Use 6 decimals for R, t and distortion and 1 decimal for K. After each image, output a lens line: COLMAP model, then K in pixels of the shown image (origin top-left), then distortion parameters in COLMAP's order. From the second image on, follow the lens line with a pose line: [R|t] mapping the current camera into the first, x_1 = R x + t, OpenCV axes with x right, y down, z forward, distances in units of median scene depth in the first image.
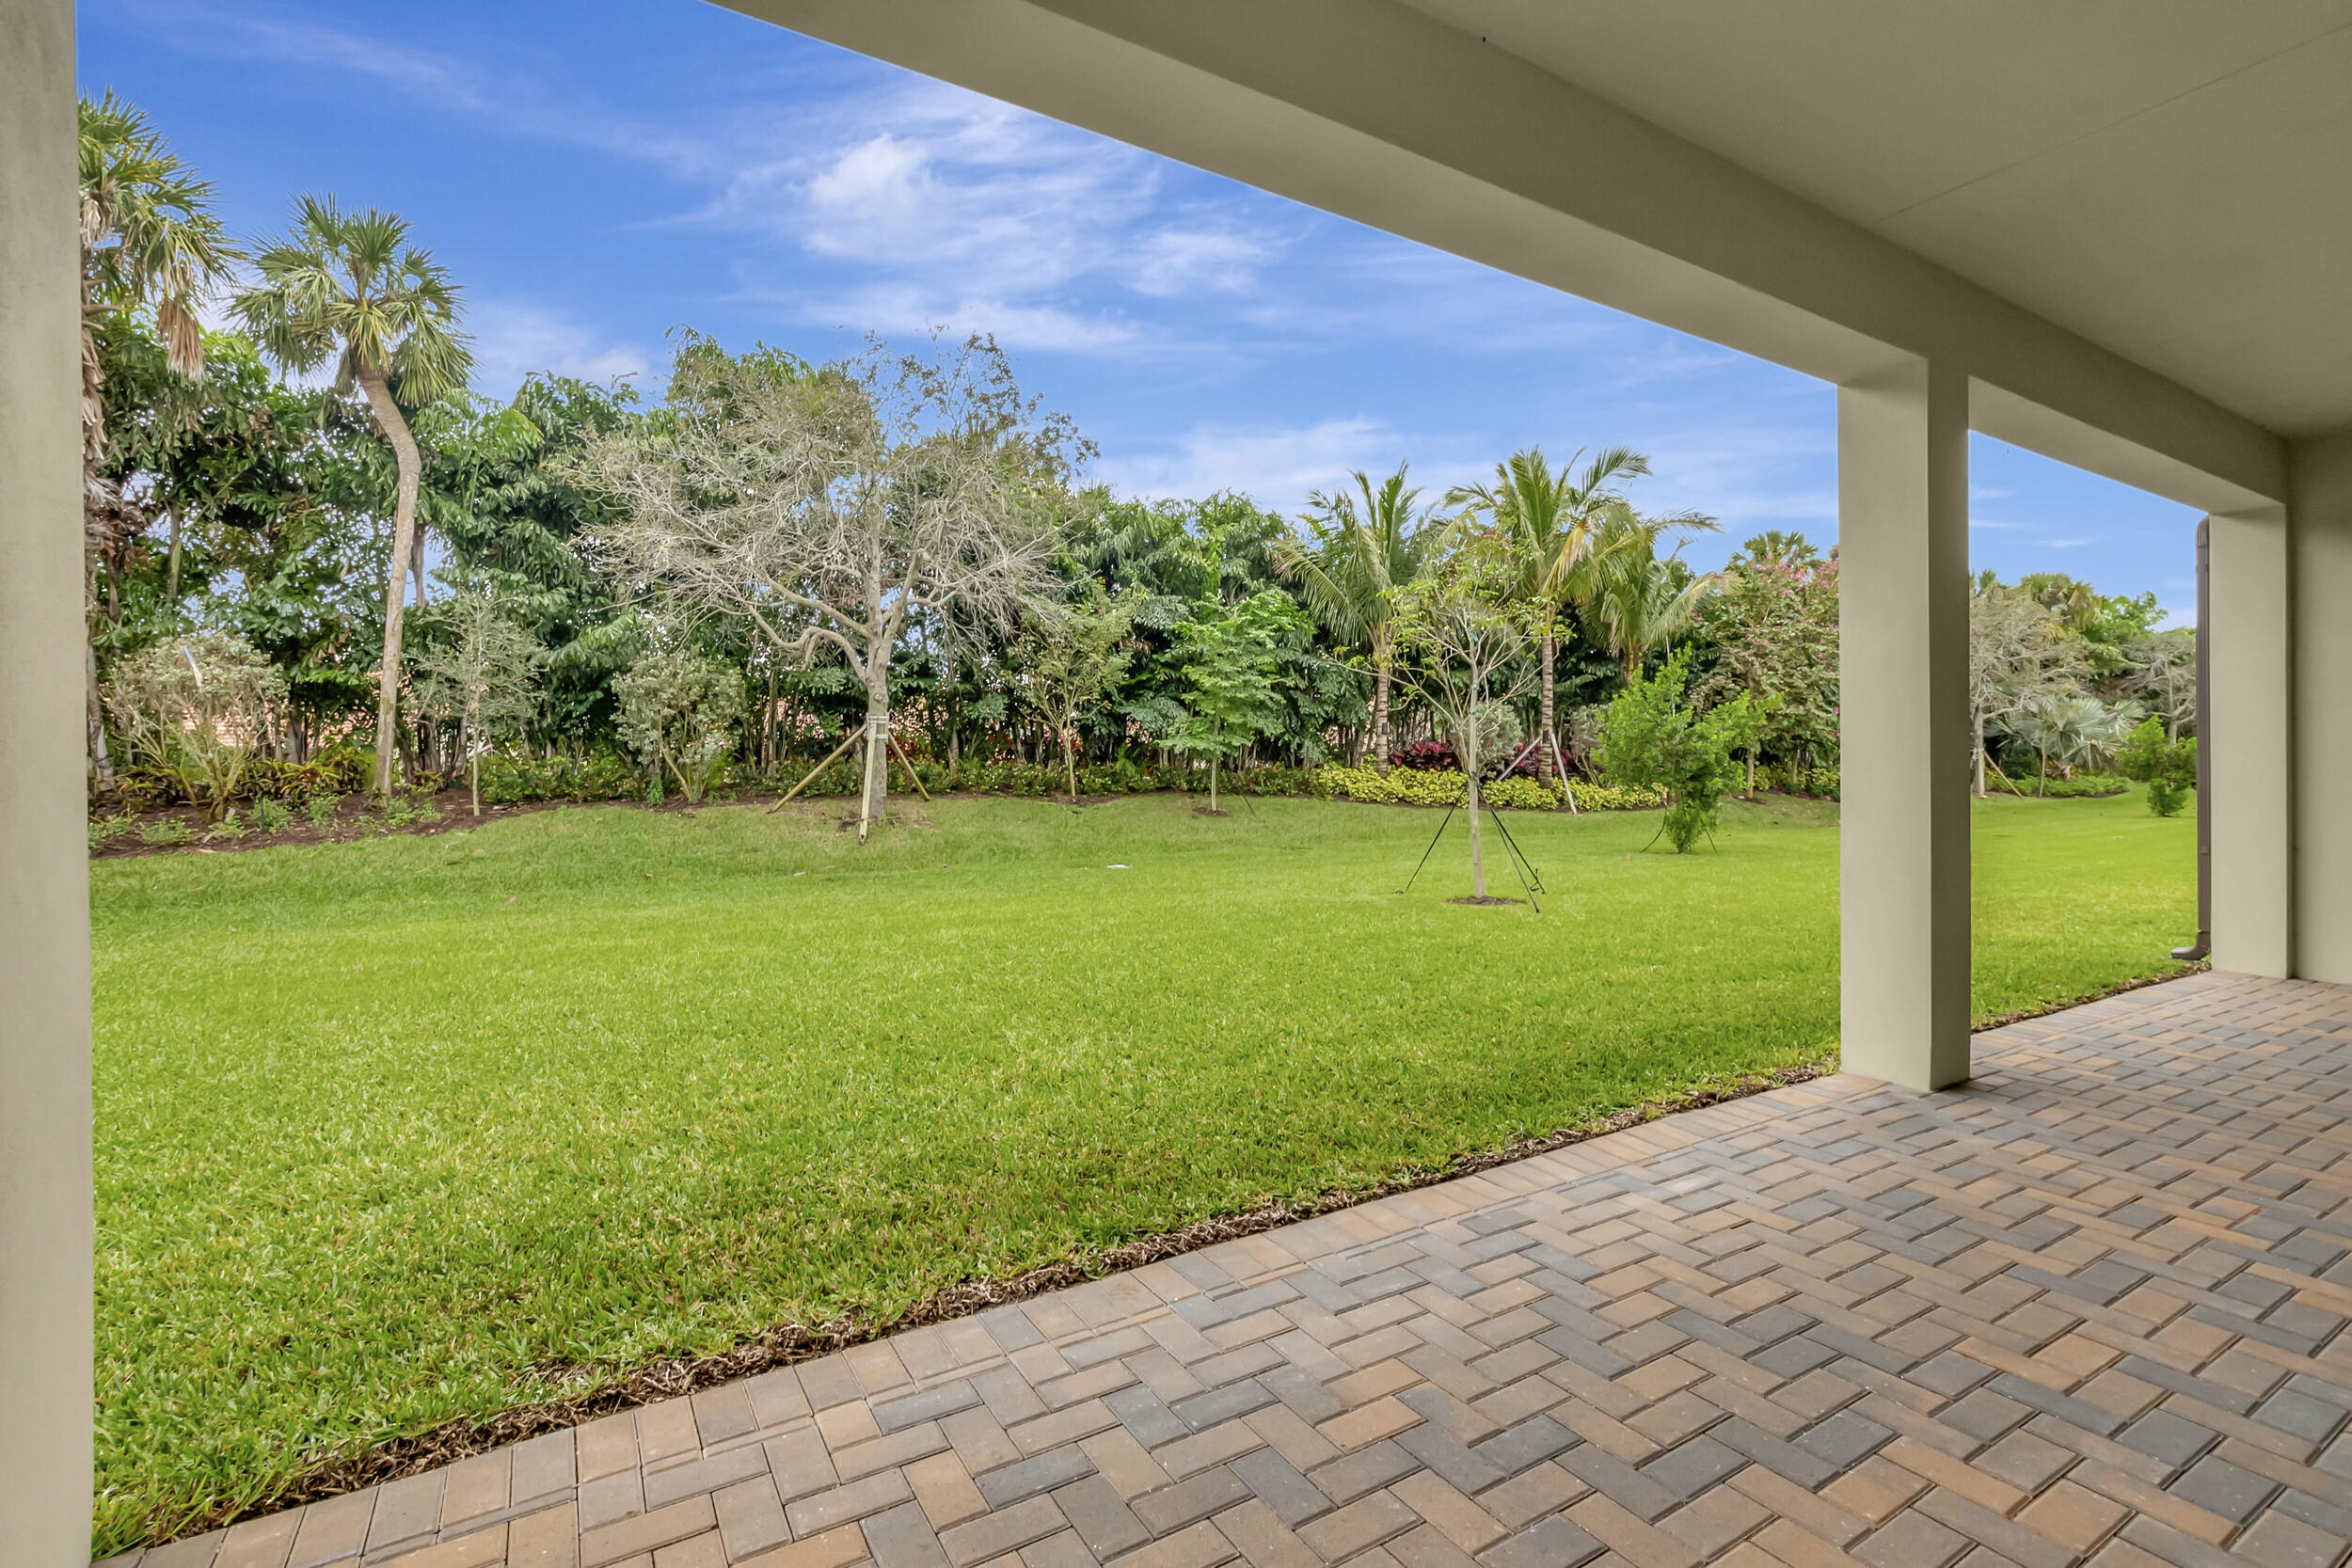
lens RADIAL K [[1051.7, 0, 1196.7], [0, 1051.7, 775.3], [0, 0, 1]] dist [-0.021683, -0.001173]
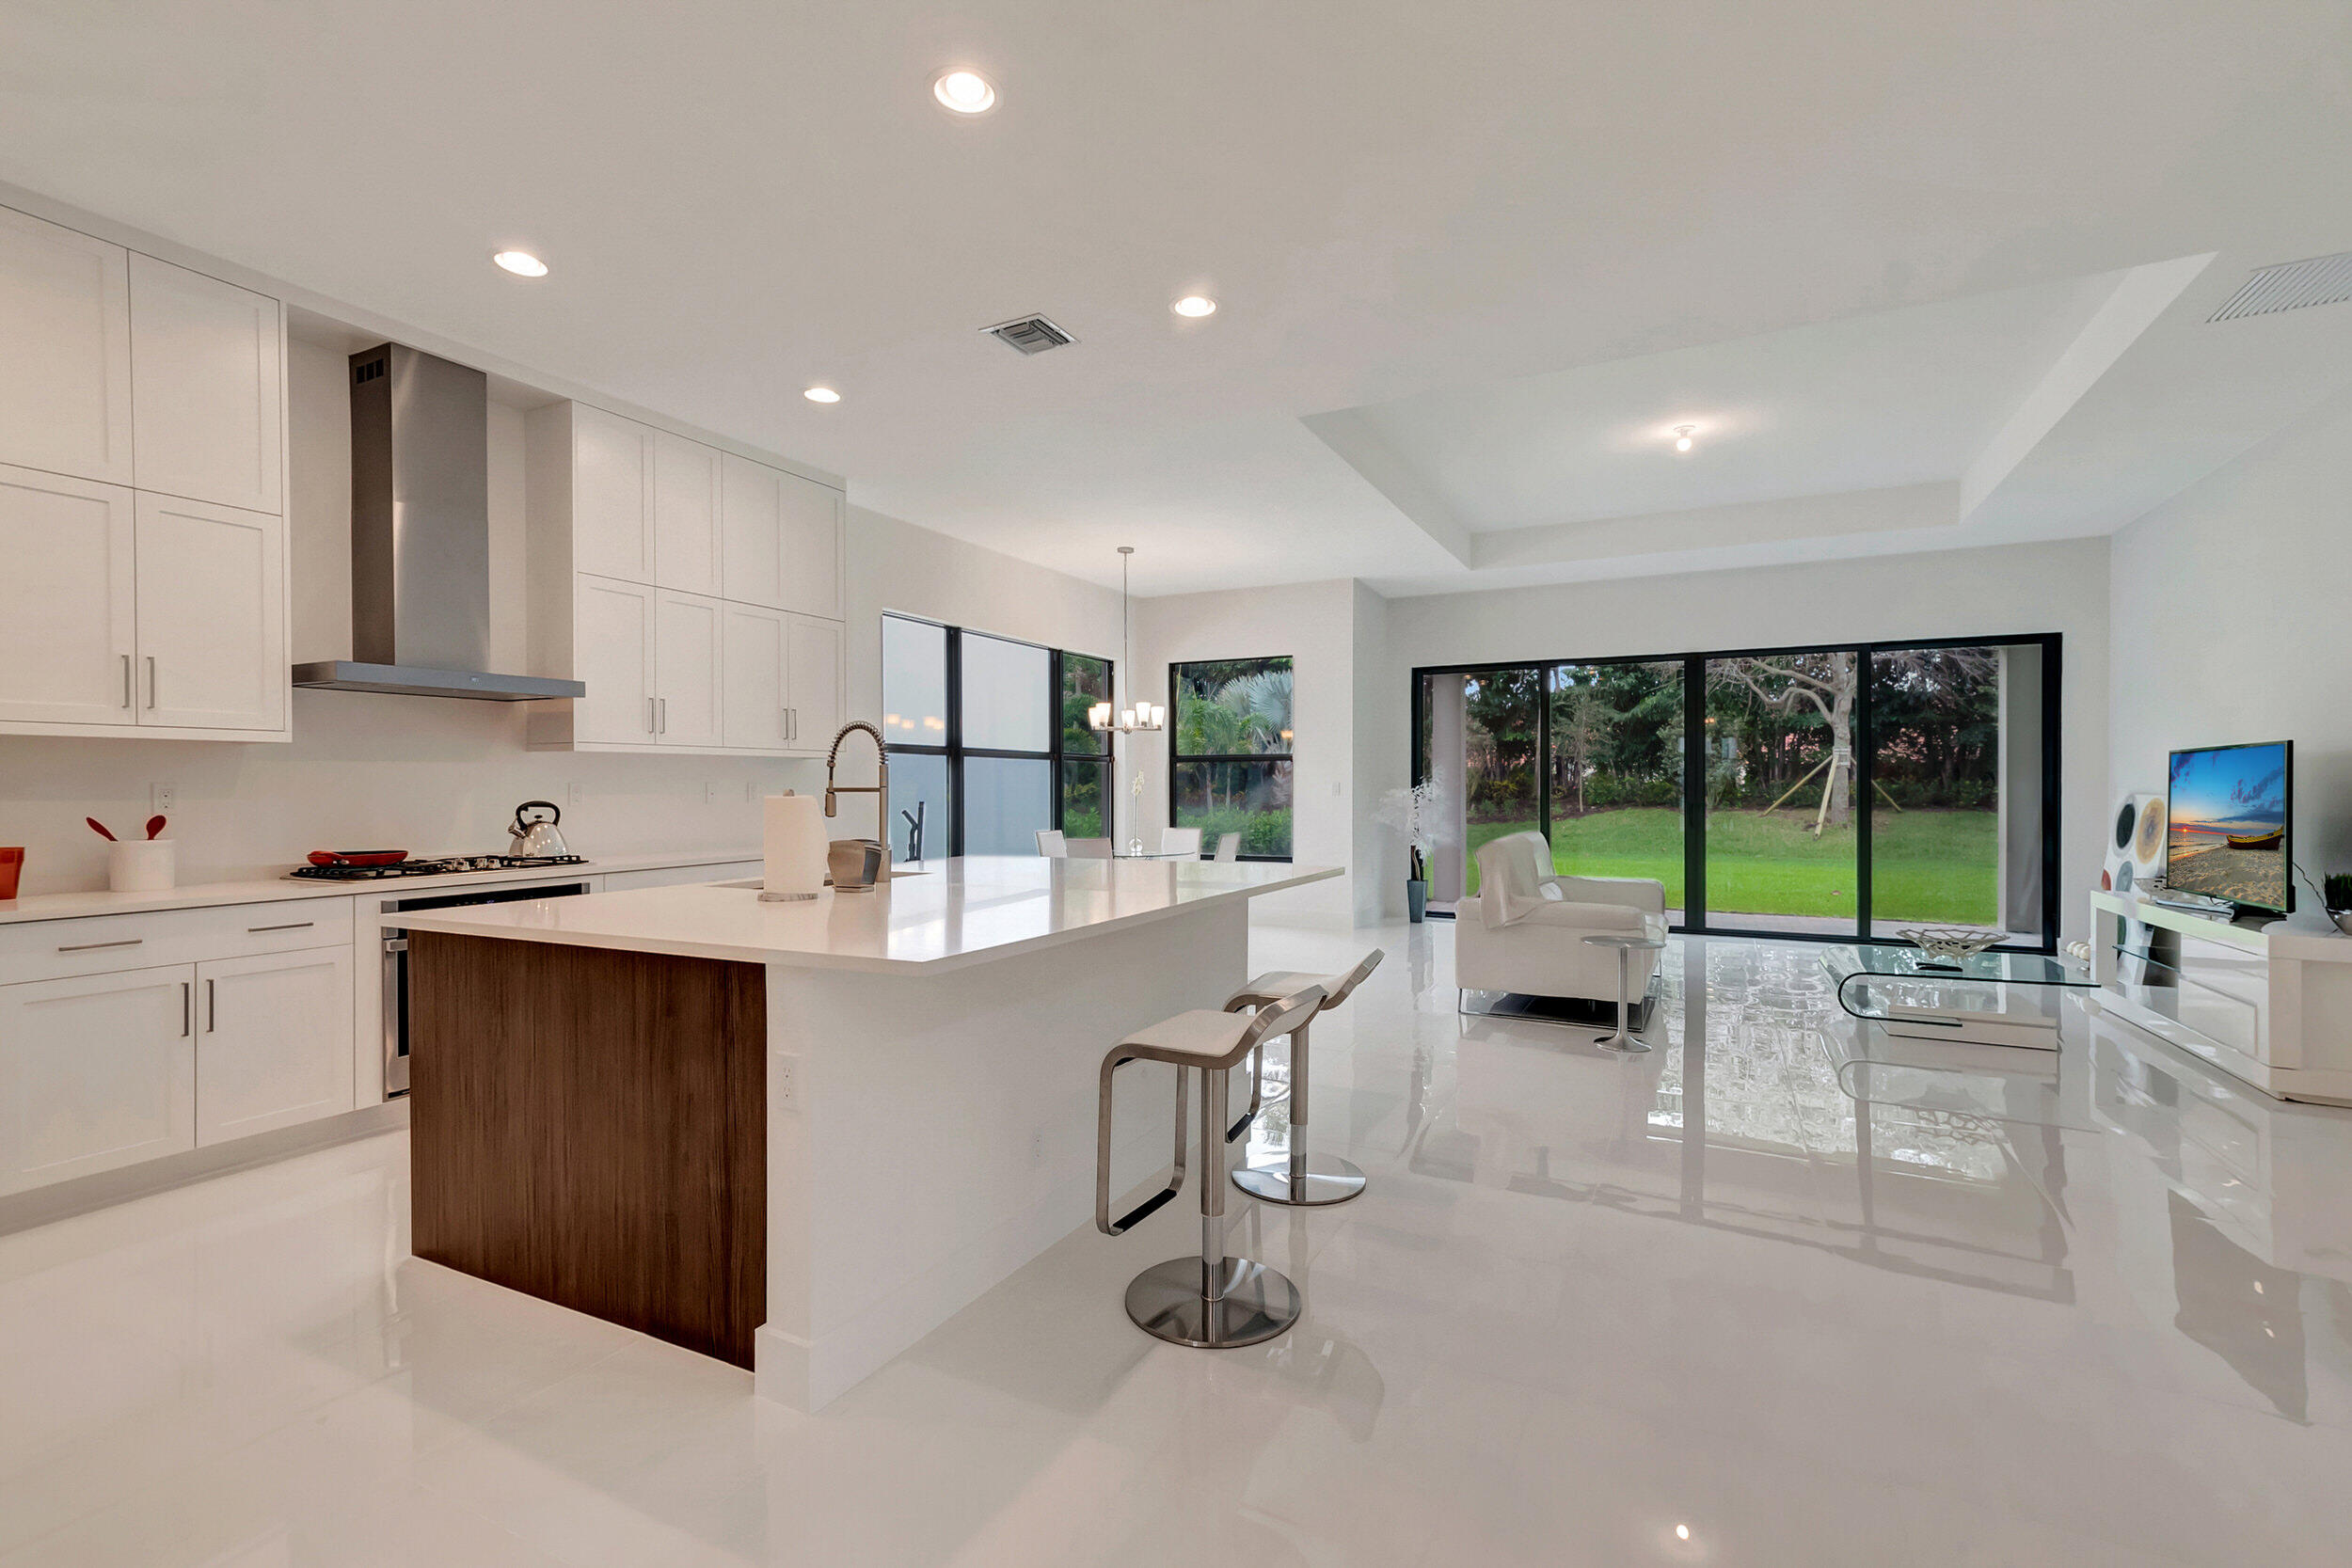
lens RADIAL K [[1051.7, 0, 1193.9], [0, 1051.7, 783.8], [0, 0, 1]] dist [-0.021683, -0.001173]
pose [[0.537630, 0.008059, -0.843143, 0.410925], [-0.007989, 0.999958, 0.004464, -0.010319], [0.843143, 0.004336, 0.537672, -0.461829]]
